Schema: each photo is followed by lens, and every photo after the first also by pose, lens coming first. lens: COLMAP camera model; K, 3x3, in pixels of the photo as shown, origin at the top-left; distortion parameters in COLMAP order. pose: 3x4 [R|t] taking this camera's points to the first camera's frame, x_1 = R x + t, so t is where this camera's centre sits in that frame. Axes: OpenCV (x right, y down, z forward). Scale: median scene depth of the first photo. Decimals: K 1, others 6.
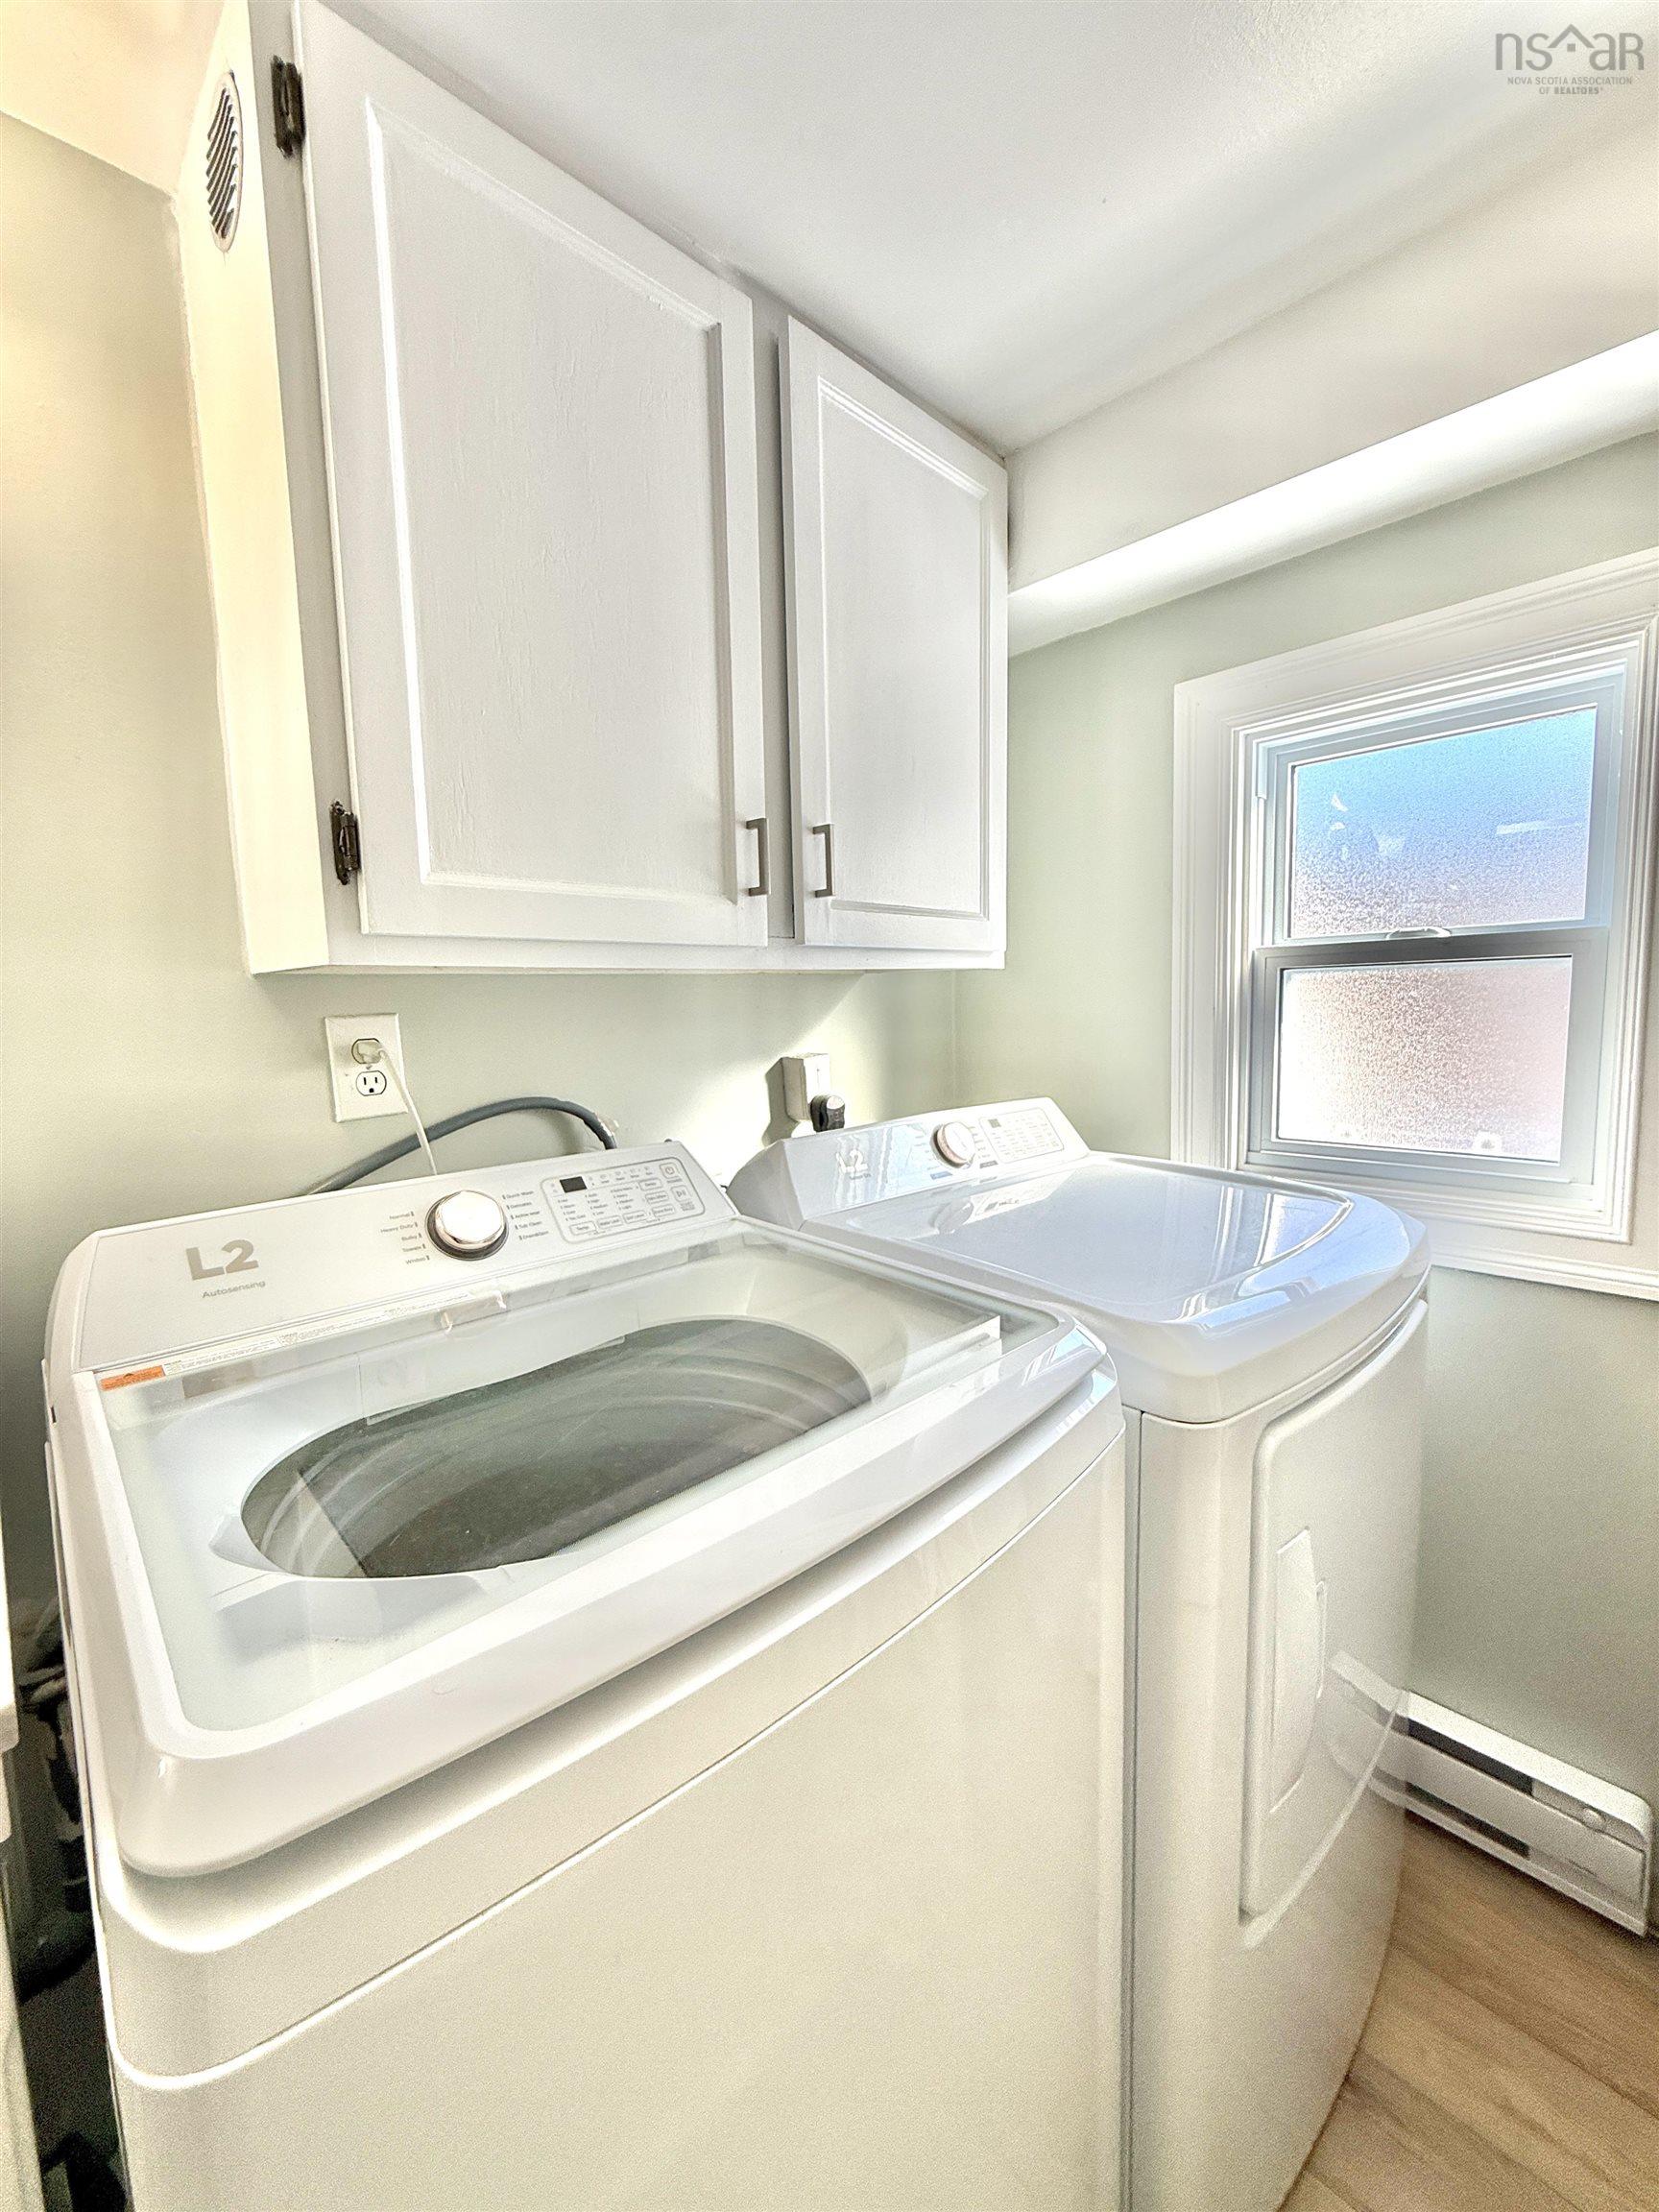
lens RADIAL K [[890.8, 0, 831.7], [0, 890.8, 1095.2], [0, 0, 1]] dist [-0.000957, -0.000039]
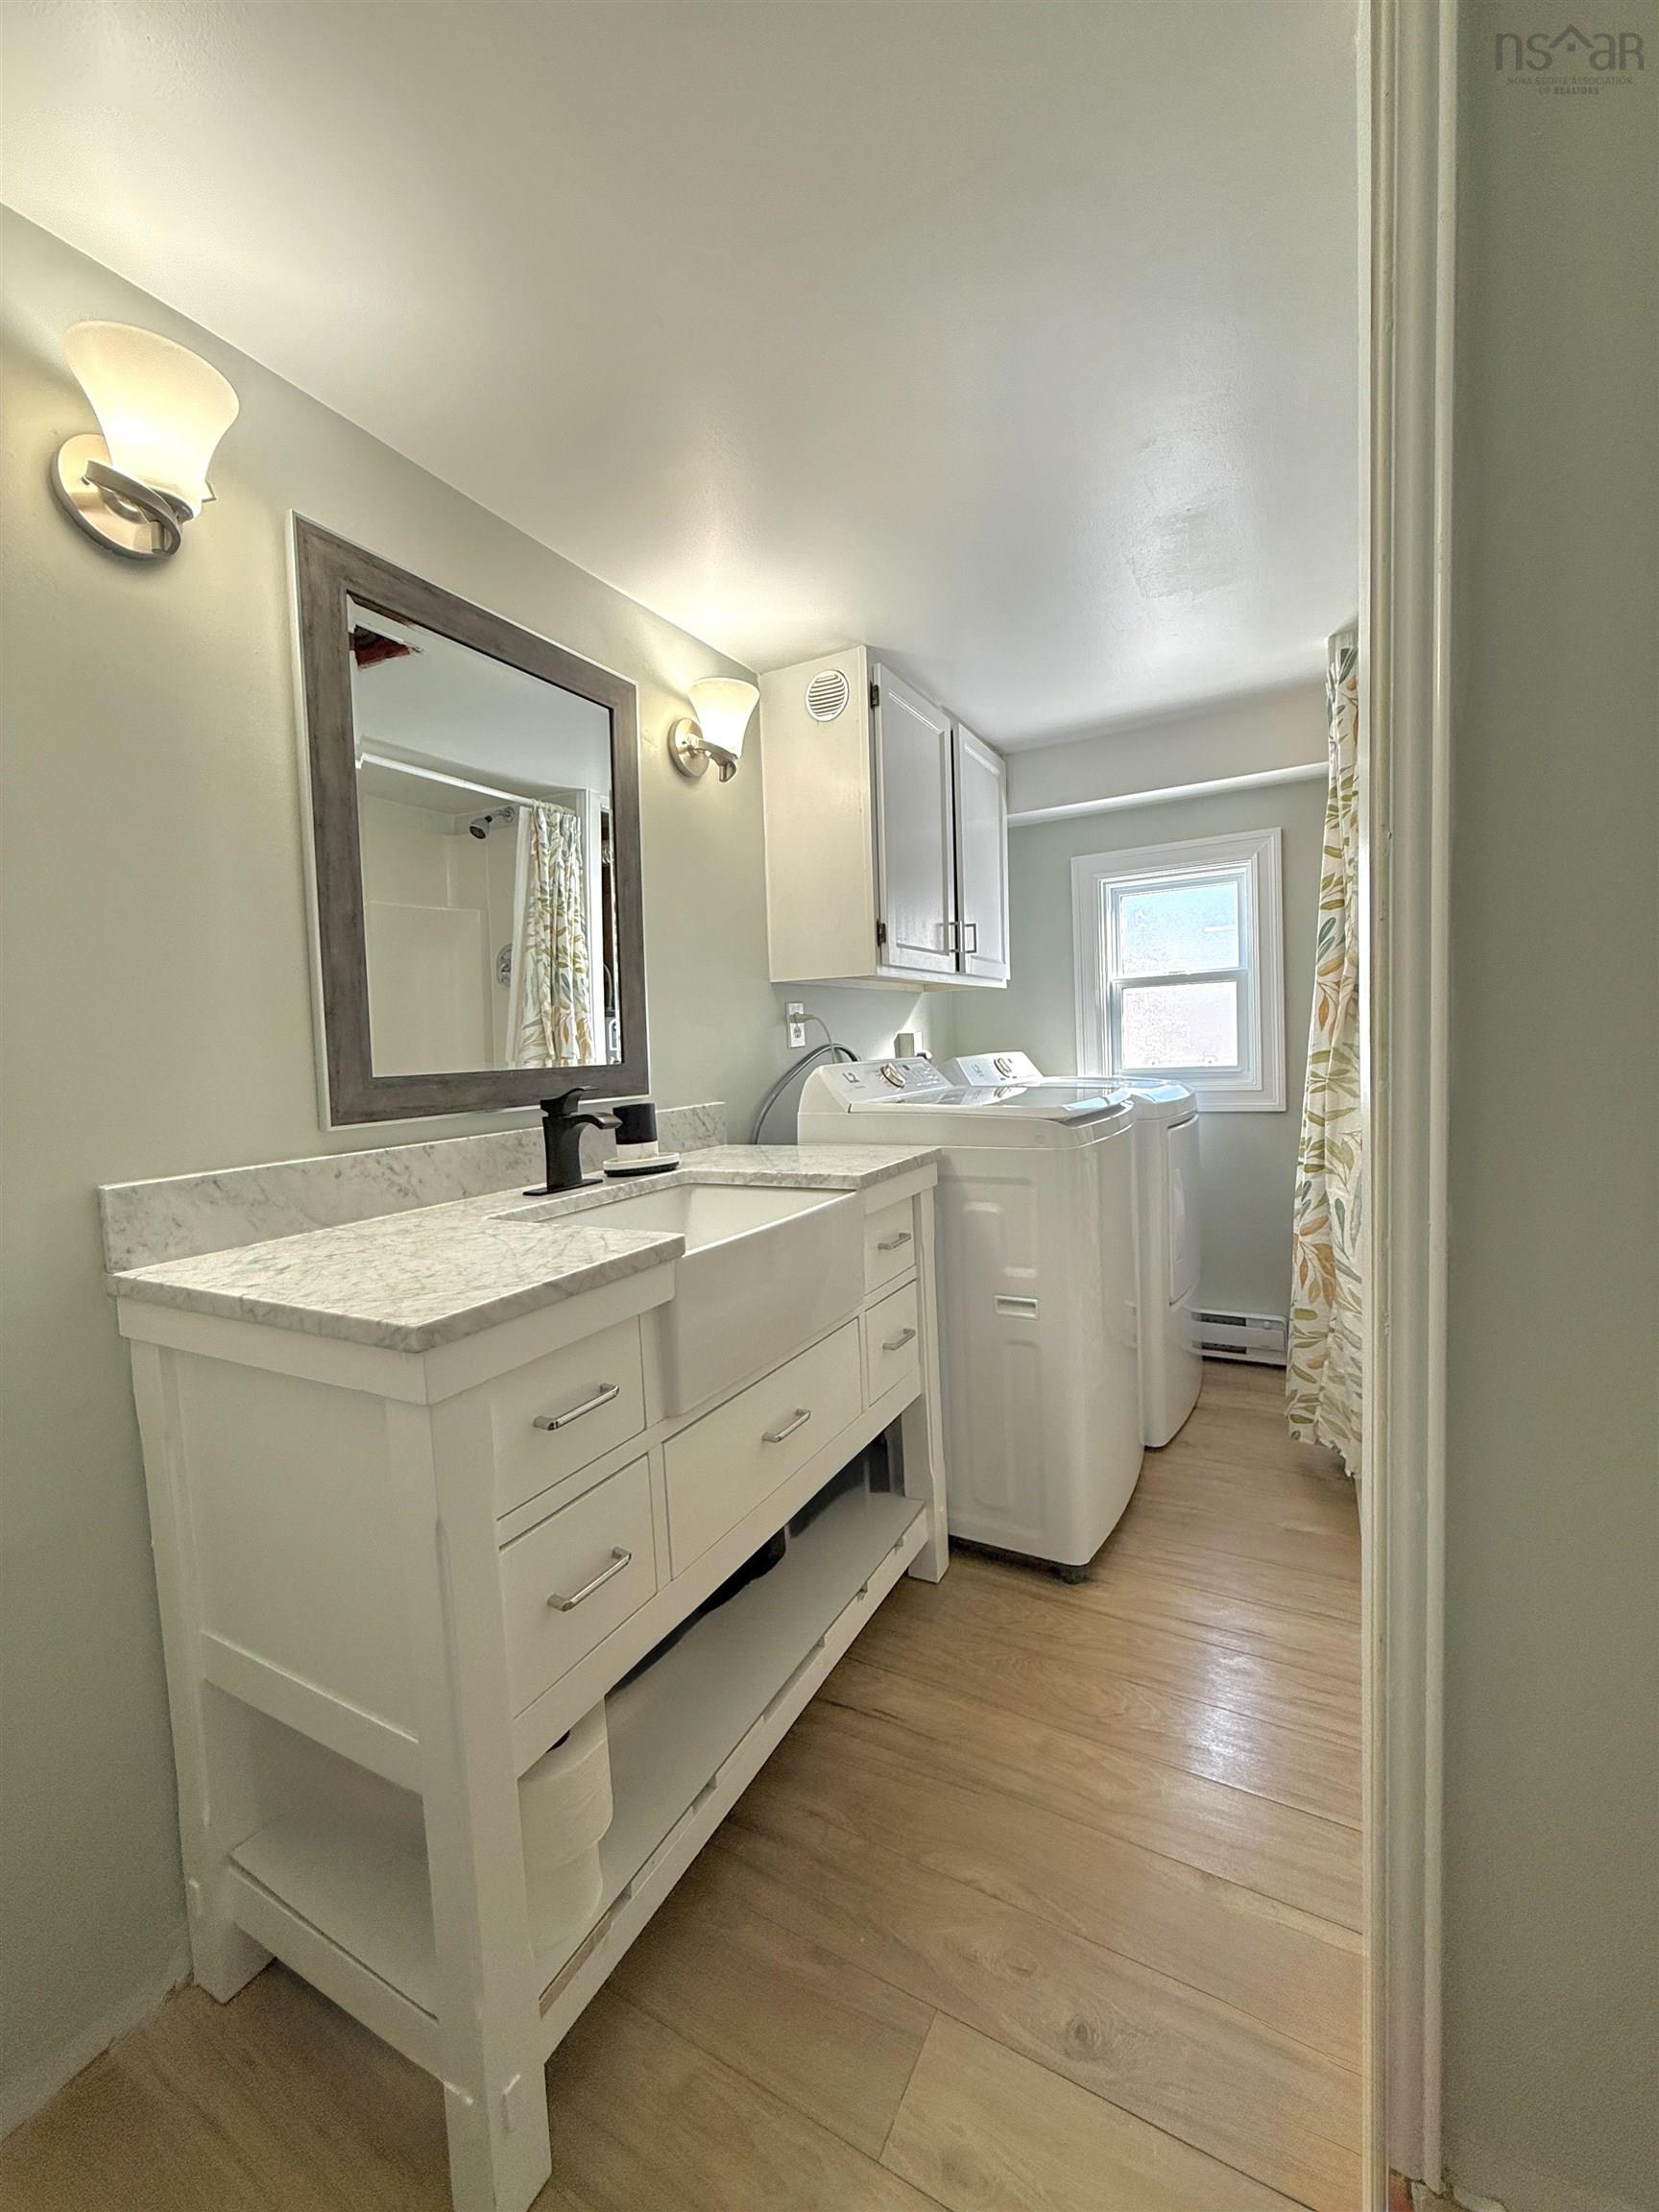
lens RADIAL K [[890.8, 0, 831.7], [0, 890.8, 1095.2], [0, 0, 1]] dist [-0.000957, -0.000039]
pose [[0.959825, -0.030305, 0.278956, -1.029173], [0.047169, 0.997430, -0.053939, 0.260525], [-0.276605, 0.064930, 0.958788, -1.127990]]
